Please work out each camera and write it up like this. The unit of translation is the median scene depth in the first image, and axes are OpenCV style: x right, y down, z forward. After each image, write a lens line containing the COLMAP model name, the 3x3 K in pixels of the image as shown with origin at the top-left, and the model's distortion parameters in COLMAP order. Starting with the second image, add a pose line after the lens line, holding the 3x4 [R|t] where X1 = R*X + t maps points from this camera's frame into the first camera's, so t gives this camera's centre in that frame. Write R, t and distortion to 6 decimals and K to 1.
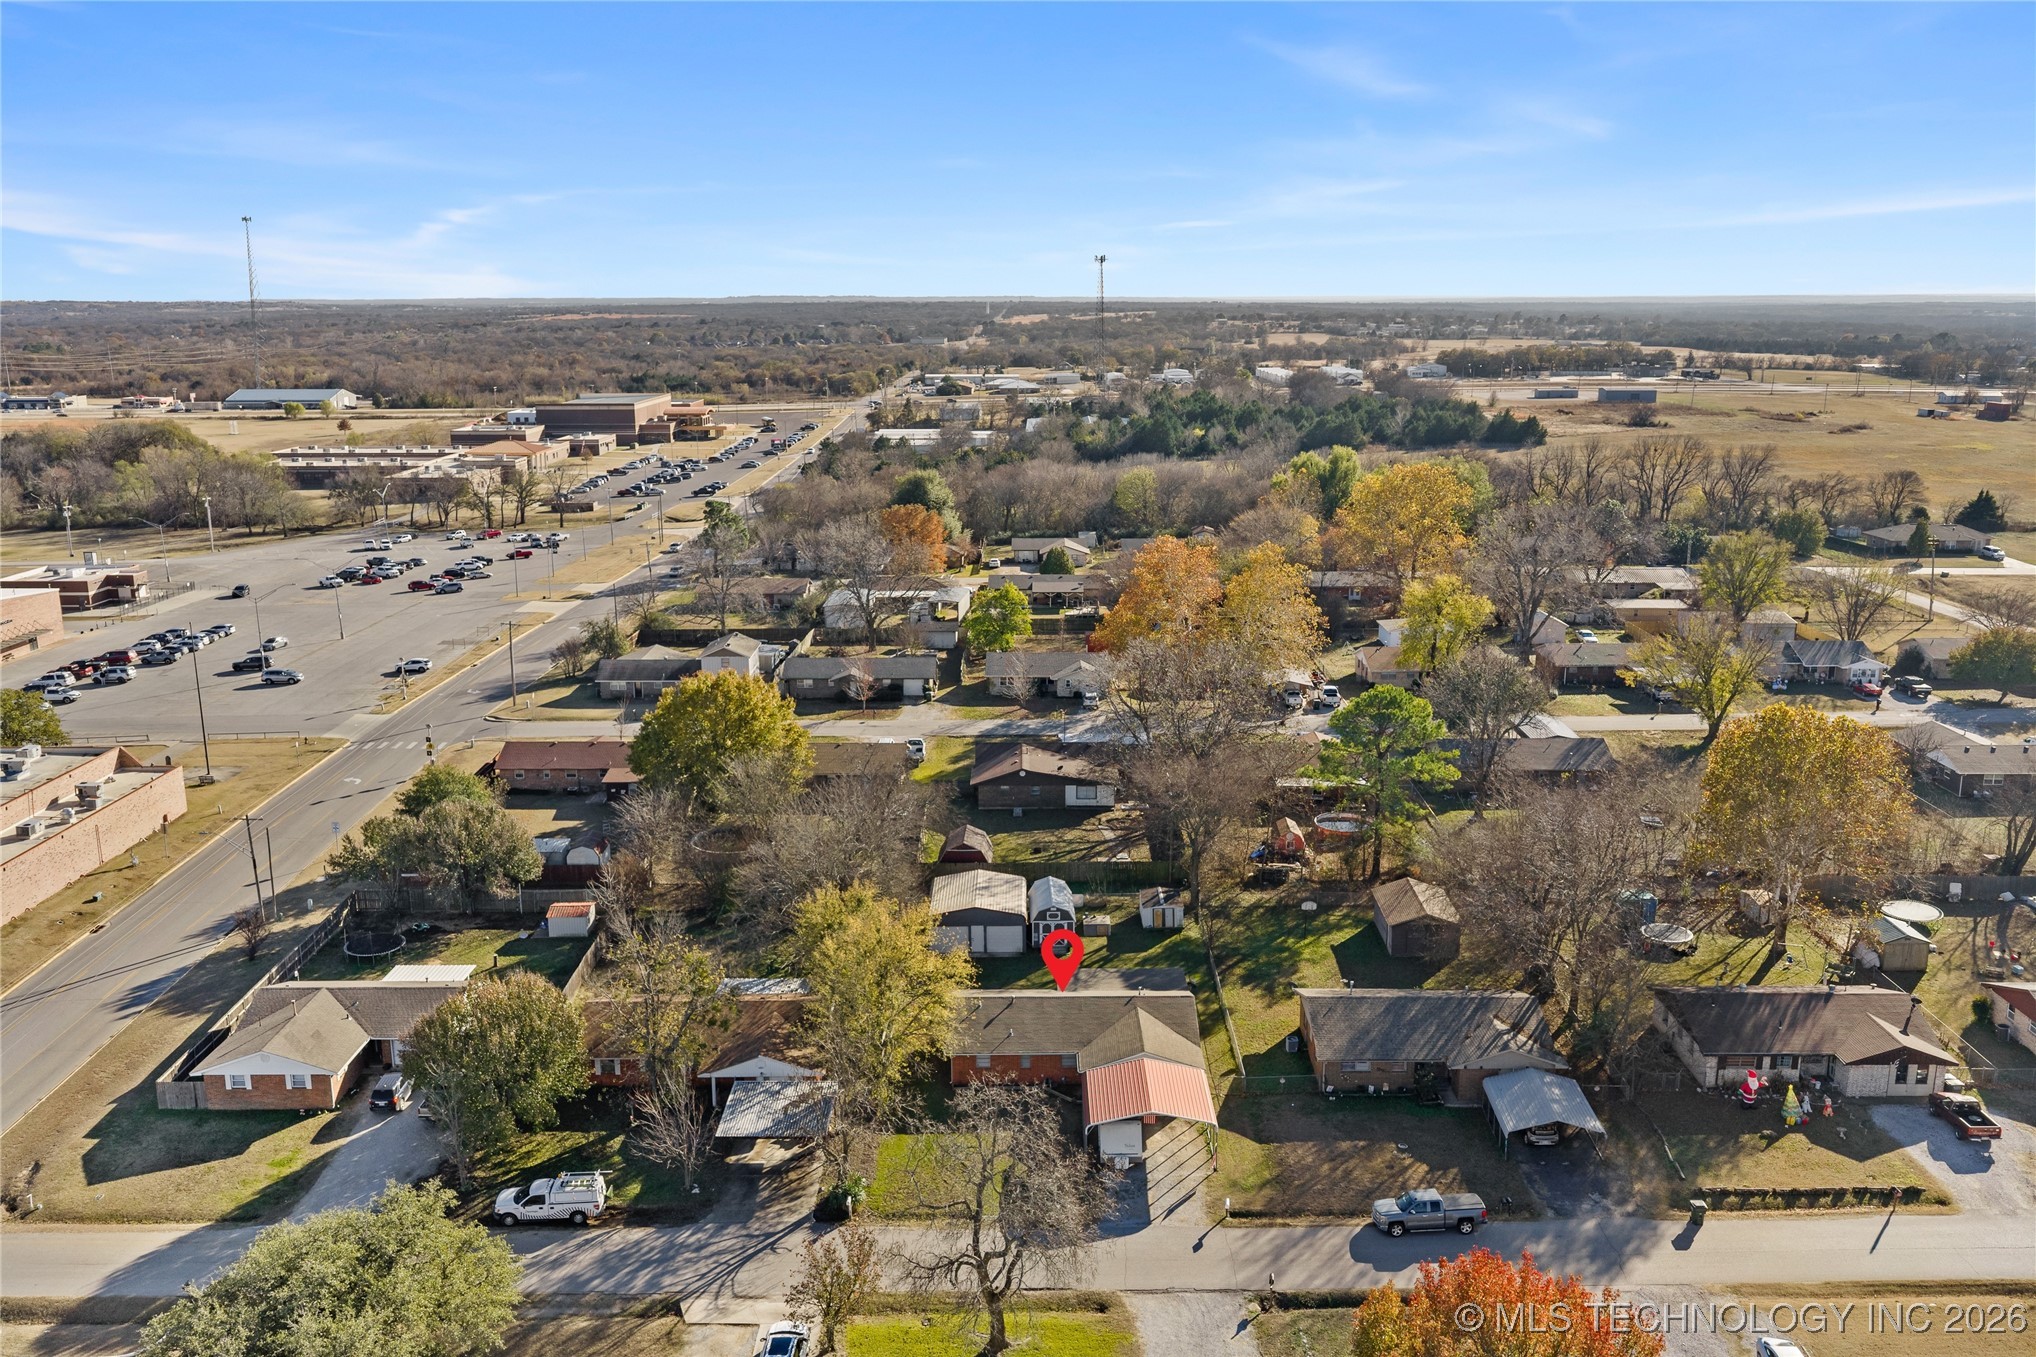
lens RADIAL K [[1692.6, 0, 1049.1], [0, 1692.6, 677.1], [0, 0, 1]] dist [0.041456, -0.084189]
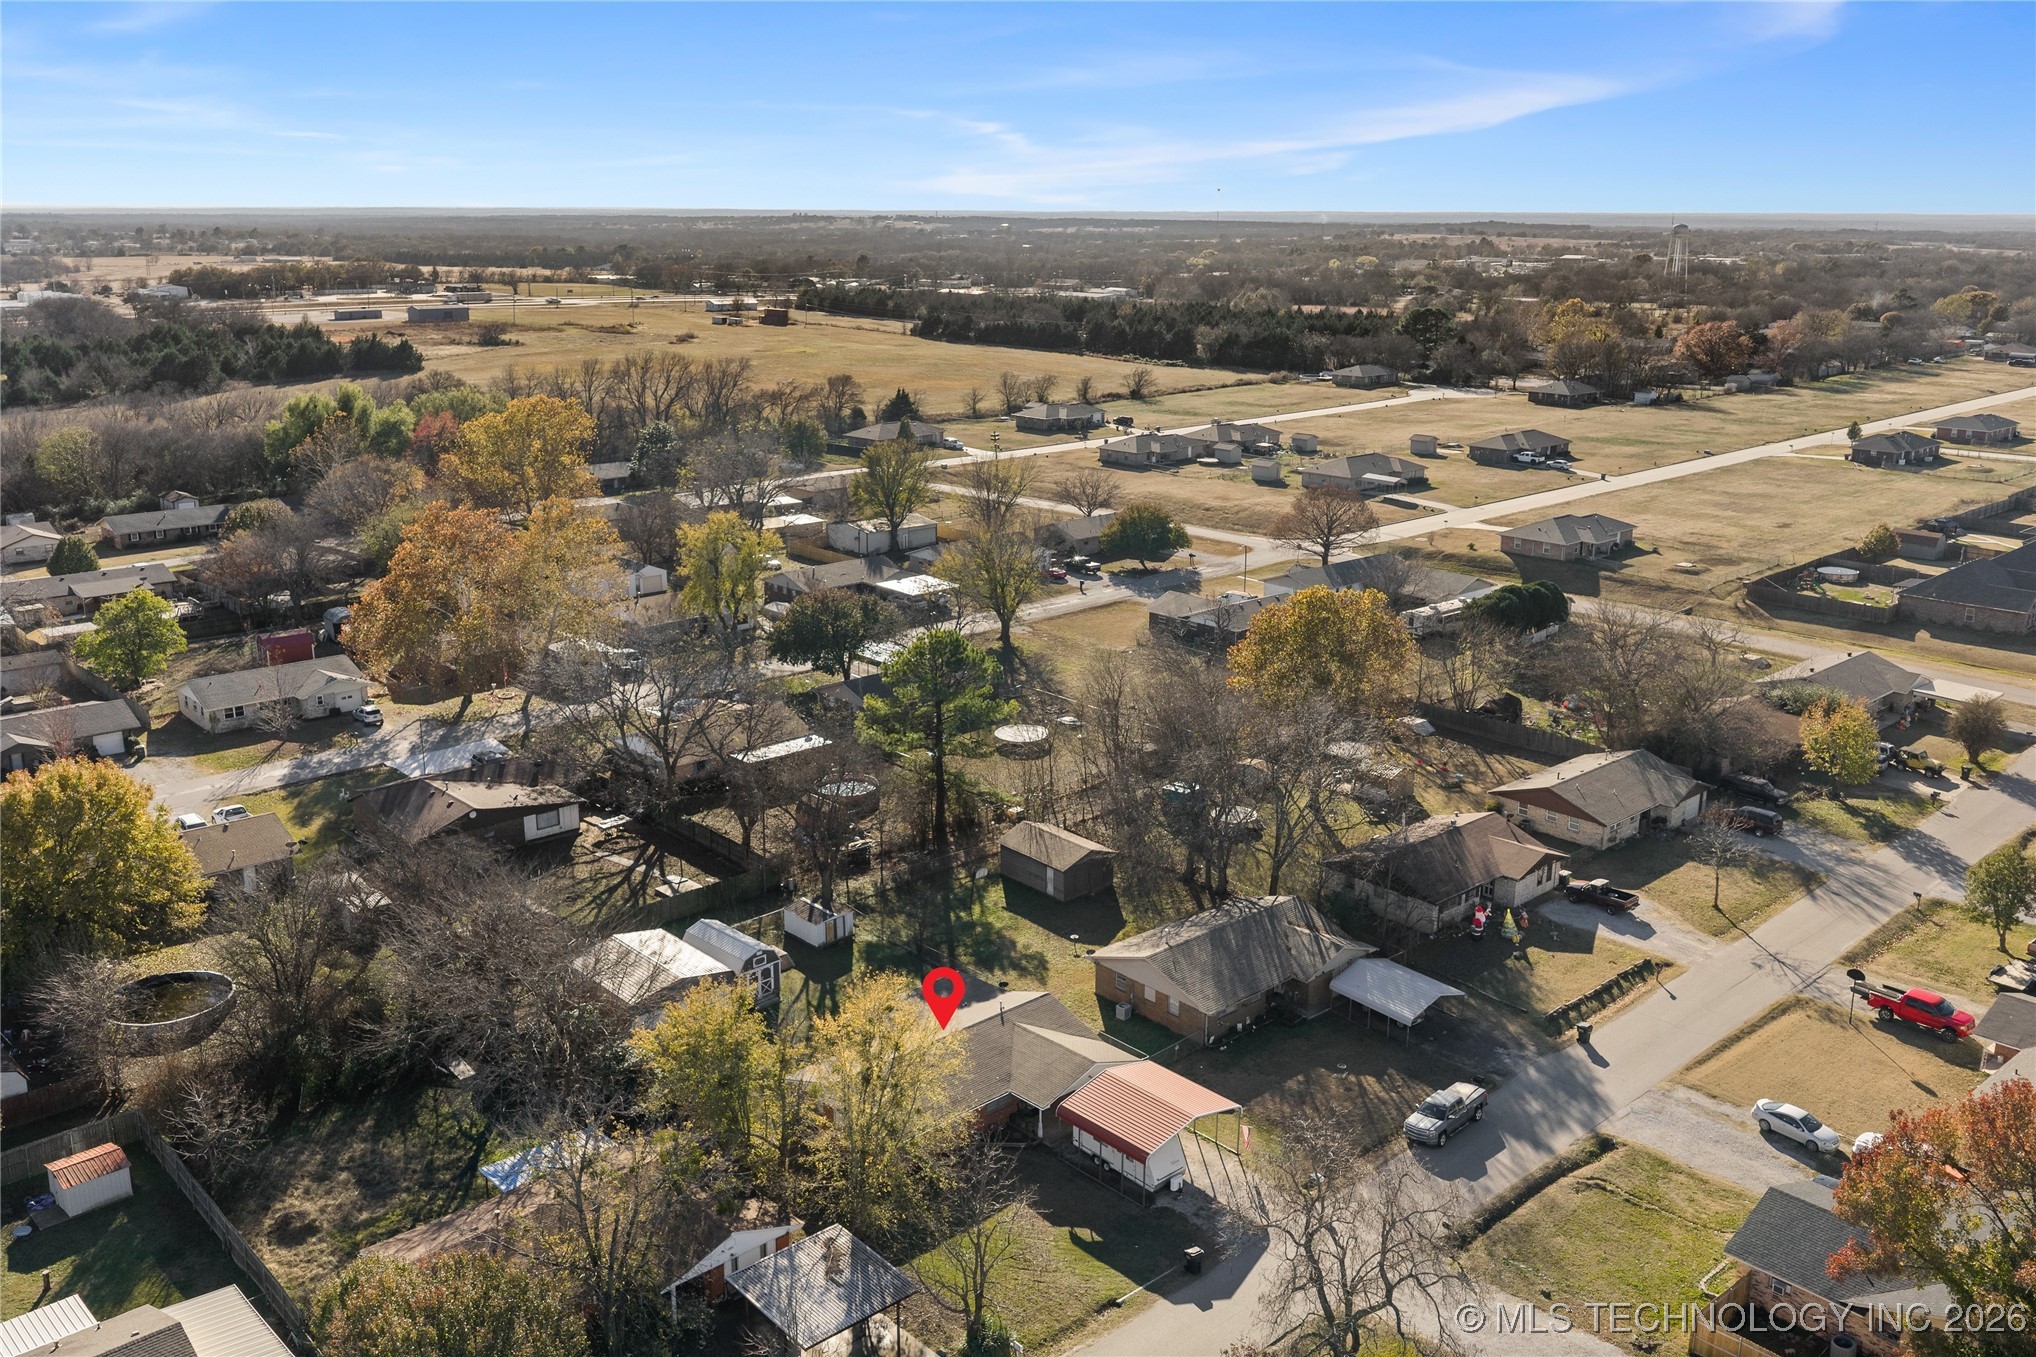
lens RADIAL K [[1692.6, 0, 1049.1], [0, 1692.6, 677.1], [0, 0, 1]] dist [0.041456, -0.084189]
pose [[0.735222, -0.176228, 0.654517, -0.323442], [0.144034, 0.984177, 0.103195, -0.050479], [-0.662347, 0.018402, 0.748972, 0.202575]]
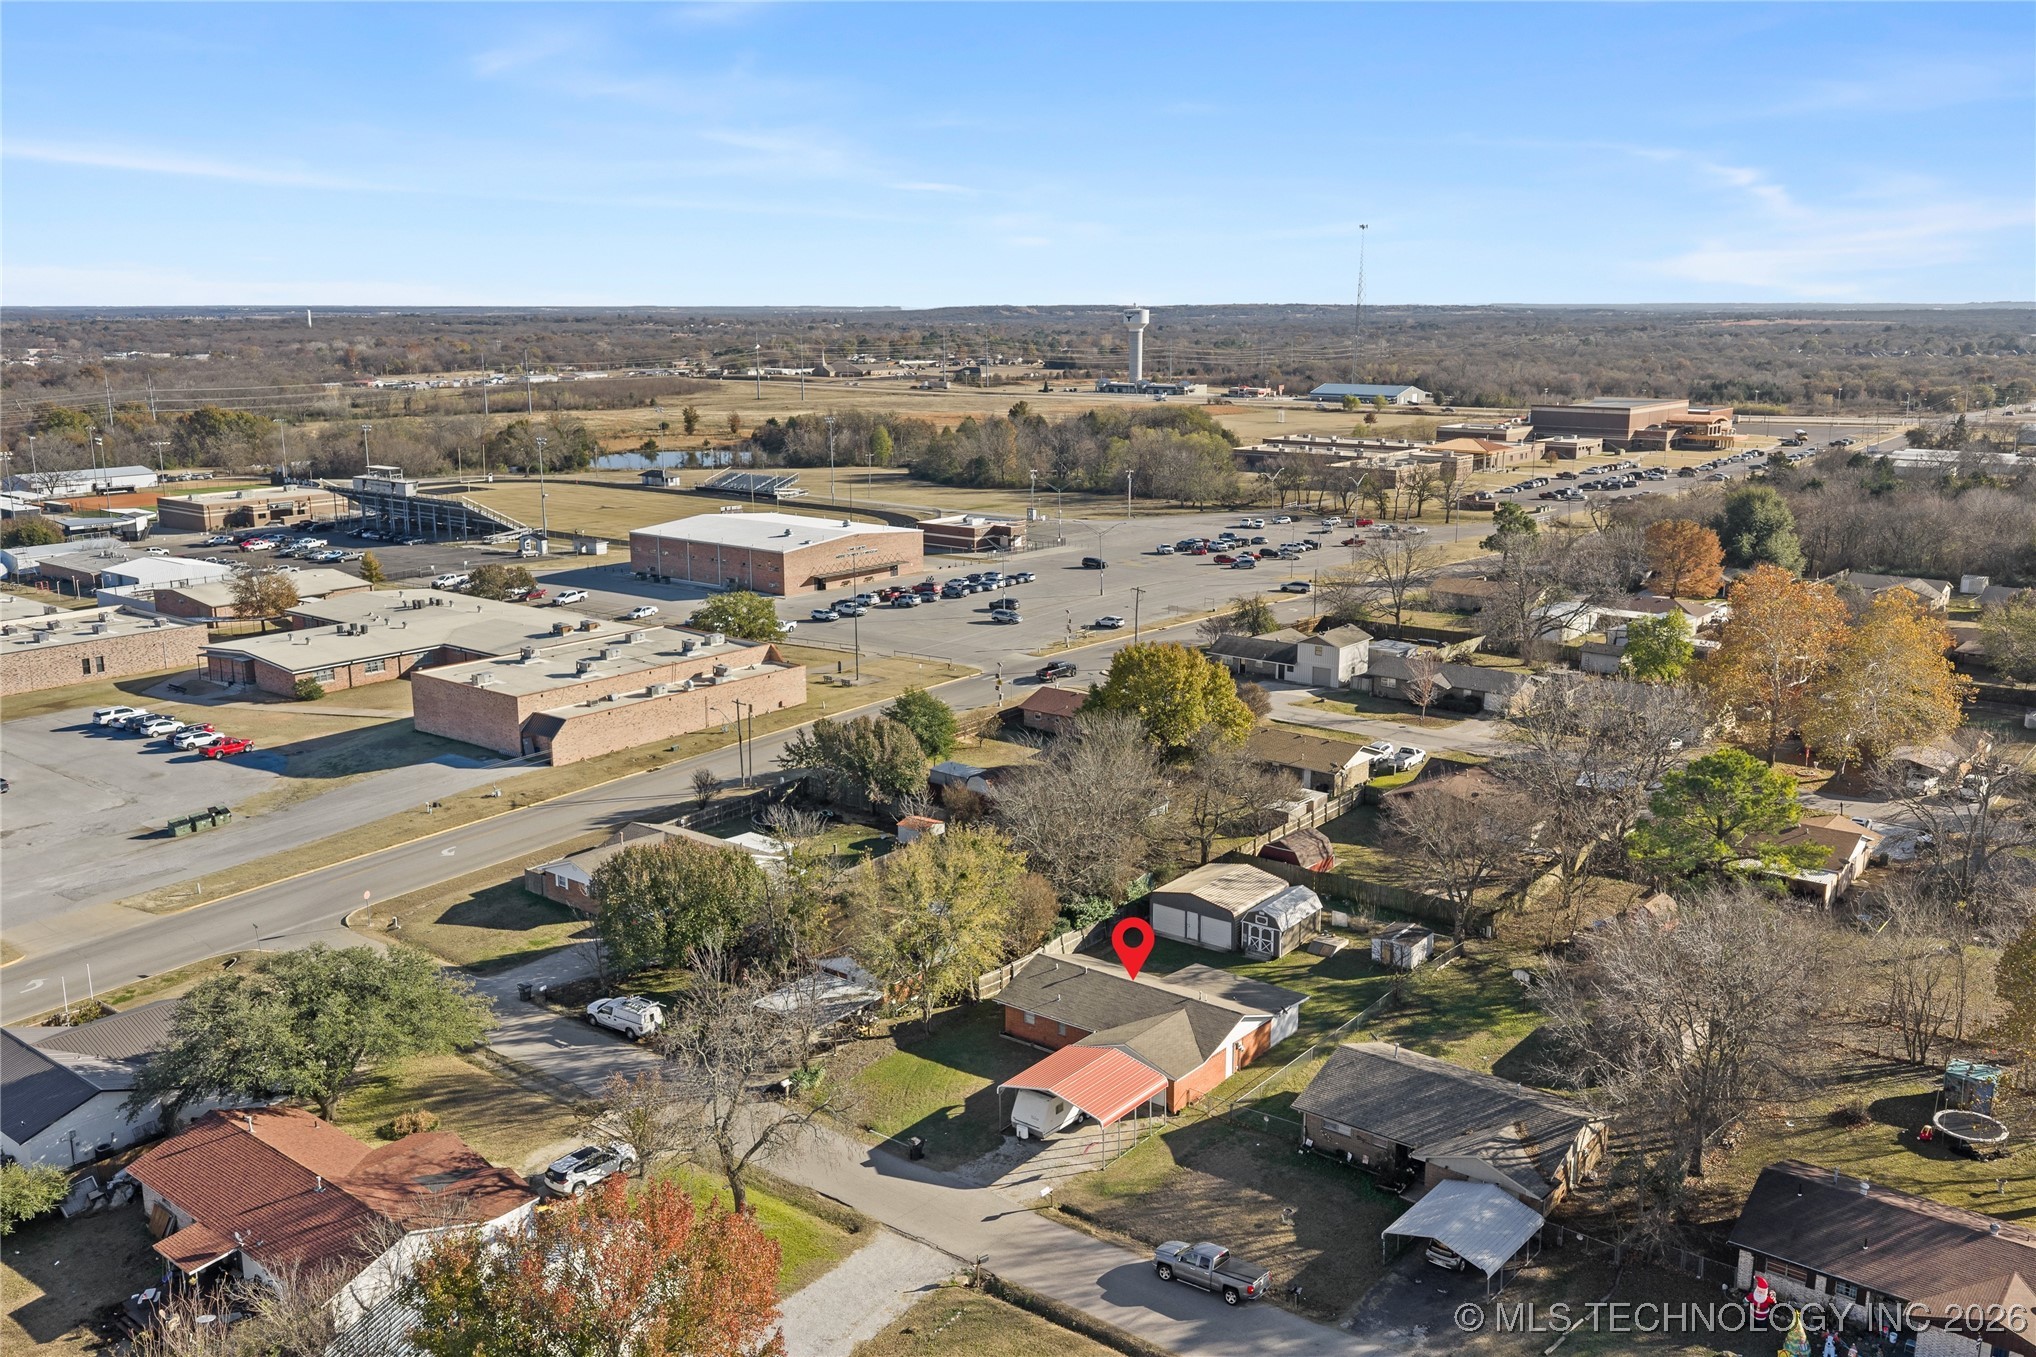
lens RADIAL K [[1711.1, 0, 1018.0], [0, 1711.1, 678.5], [0, 0, 1]] dist [0.039371, -0.088550]
pose [[0.782195, 0.138165, -0.607521, 0.359899], [-0.140530, 0.989098, 0.044009, -0.014856], [0.606978, 0.050952, 0.793084, 0.100159]]
